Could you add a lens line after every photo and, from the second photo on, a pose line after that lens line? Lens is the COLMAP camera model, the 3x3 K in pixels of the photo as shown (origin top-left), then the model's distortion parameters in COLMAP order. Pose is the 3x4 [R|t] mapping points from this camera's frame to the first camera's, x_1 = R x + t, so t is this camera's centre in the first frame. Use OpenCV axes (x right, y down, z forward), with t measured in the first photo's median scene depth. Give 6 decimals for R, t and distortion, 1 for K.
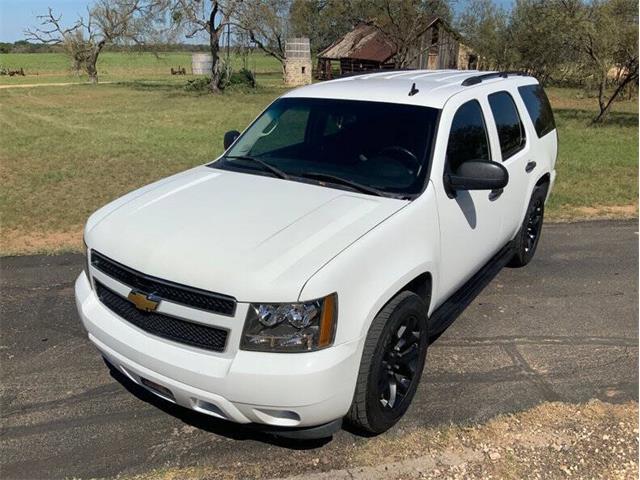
lens RADIAL K [[527.1, 0, 314.5], [0, 527.1, 237.2], [0, 0, 1]] dist [0.039058, -0.079119]
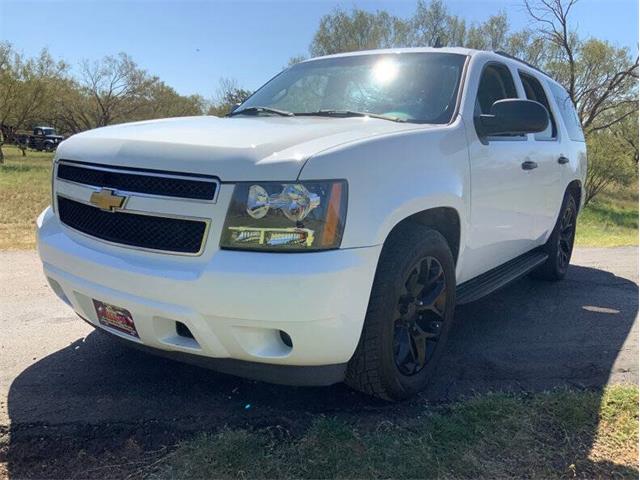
lens RADIAL K [[527.1, 0, 317.1], [0, 527.1, 238.8], [0, 0, 1]] dist [0.039058, -0.079119]
pose [[0.998845, 0.045148, -0.016465, 0.010427], [-0.047236, 0.985426, -0.163414, 0.236070], [0.008847, 0.164003, 0.986420, 0.170664]]
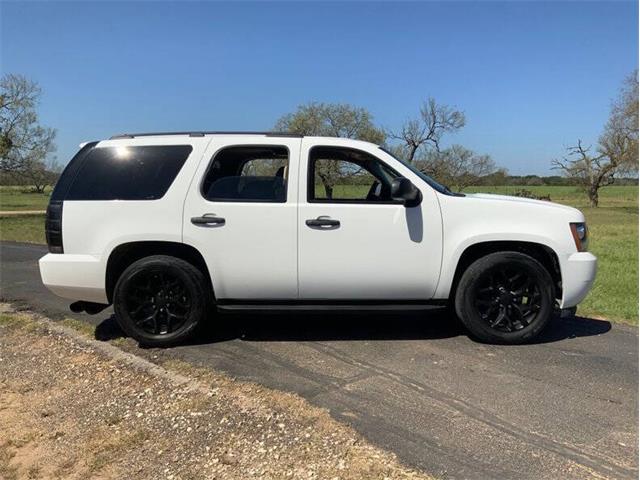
lens RADIAL K [[527.1, 0, 318.6], [0, 527.1, 239.5], [0, 0, 1]] dist [0.039058, -0.079119]
pose [[0.585176, 0.077535, -0.807191, 1.284842], [-0.262432, 0.959957, -0.098042, 0.102023], [0.767267, 0.269204, 0.582092, 0.322560]]
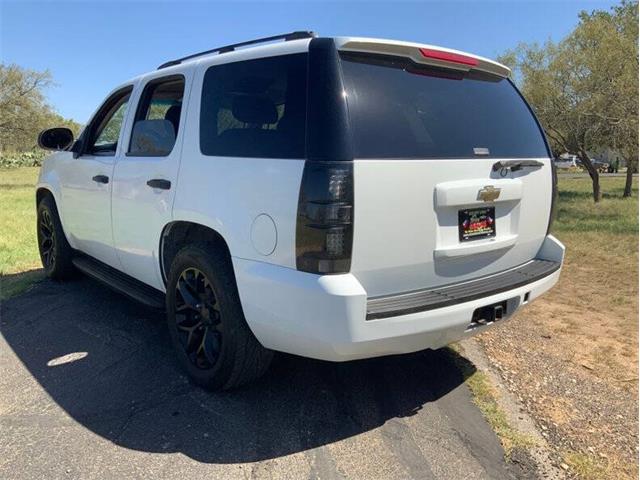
lens RADIAL K [[527.1, 0, 314.3], [0, 527.1, 240.9], [0, 0, 1]] dist [0.039058, -0.079119]
pose [[0.247543, -0.157243, 0.956032, -1.261264], [0.301668, 0.950203, 0.078174, -0.006248], [-0.920717, 0.269053, 0.282651, 0.722621]]
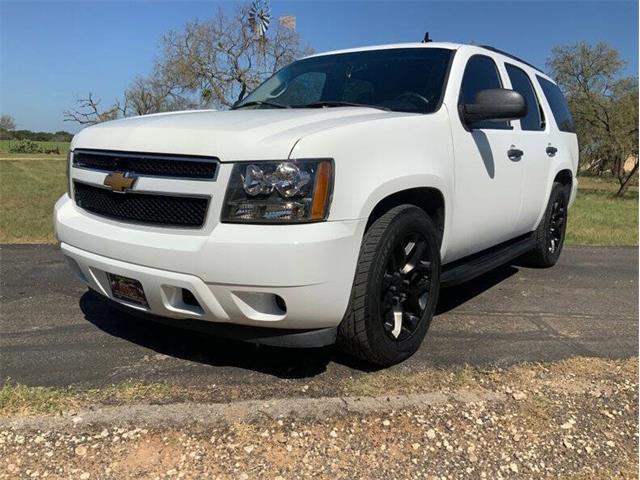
lens RADIAL K [[527.1, 0, 314.6], [0, 527.1, 239.5], [0, 0, 1]] dist [0.039058, -0.079119]
pose [[0.998690, 0.036456, -0.035892, 0.034219], [-0.041895, 0.985438, -0.164795, 0.279922], [0.029362, 0.166083, 0.985675, 0.111995]]
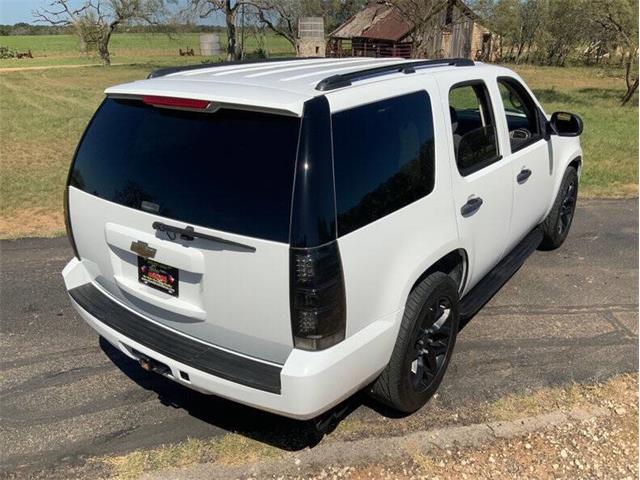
lens RADIAL K [[527.1, 0, 316.9], [0, 527.1, 241.7], [0, 0, 1]] dist [0.039058, -0.079119]
pose [[0.999978, -0.004055, -0.005279, -0.230076], [0.004266, 0.999164, 0.040648, 0.023518], [0.005110, -0.040669, 0.999160, -0.044665]]
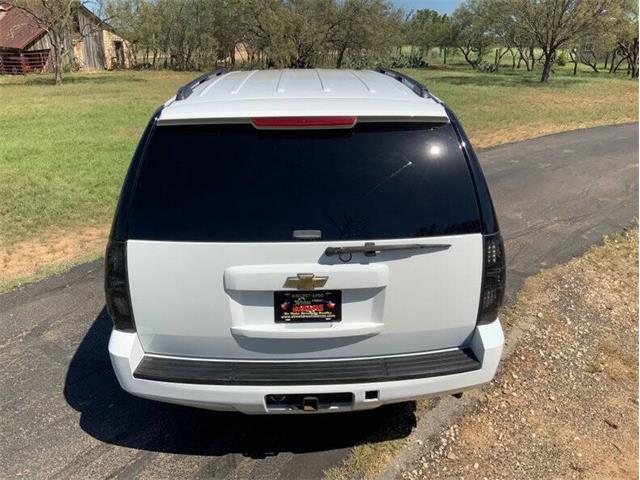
lens RADIAL K [[527.1, 0, 317.4], [0, 527.1, 235.6], [0, 0, 1]] dist [0.039058, -0.079119]
pose [[0.788418, -0.212627, 0.577223, -0.843631], [0.200579, 0.975937, 0.085530, -0.049932], [-0.581519, 0.048345, 0.812095, 0.125529]]
